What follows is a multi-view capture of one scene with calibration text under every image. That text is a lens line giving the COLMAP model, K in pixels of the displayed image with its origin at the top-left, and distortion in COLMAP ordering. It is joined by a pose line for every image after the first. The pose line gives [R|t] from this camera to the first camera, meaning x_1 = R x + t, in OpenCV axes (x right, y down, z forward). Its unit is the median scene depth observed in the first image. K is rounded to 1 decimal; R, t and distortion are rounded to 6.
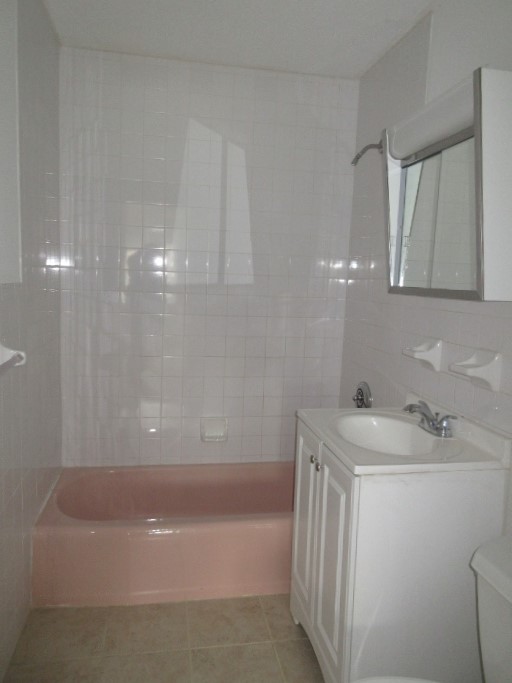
lens RADIAL K [[510.1, 0, 254.2], [0, 510.1, 330.7], [0, 0, 1]] dist [-0.005859, 0.002907]
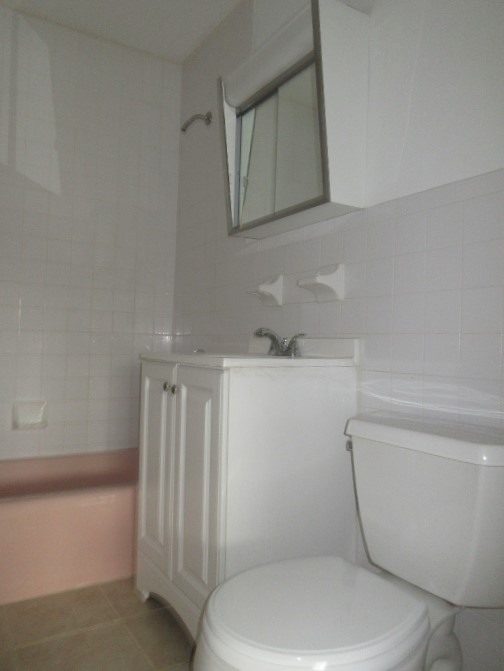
lens RADIAL K [[505.3, 0, 252.0], [0, 505.3, 335.5], [0, 0, 1]] dist [0.003349, 0.013667]
pose [[0.923721, -0.002559, 0.383059, -0.083779], [0.050751, 0.991980, -0.115757, 0.255028], [-0.379690, 0.126368, 0.916442, 0.093881]]
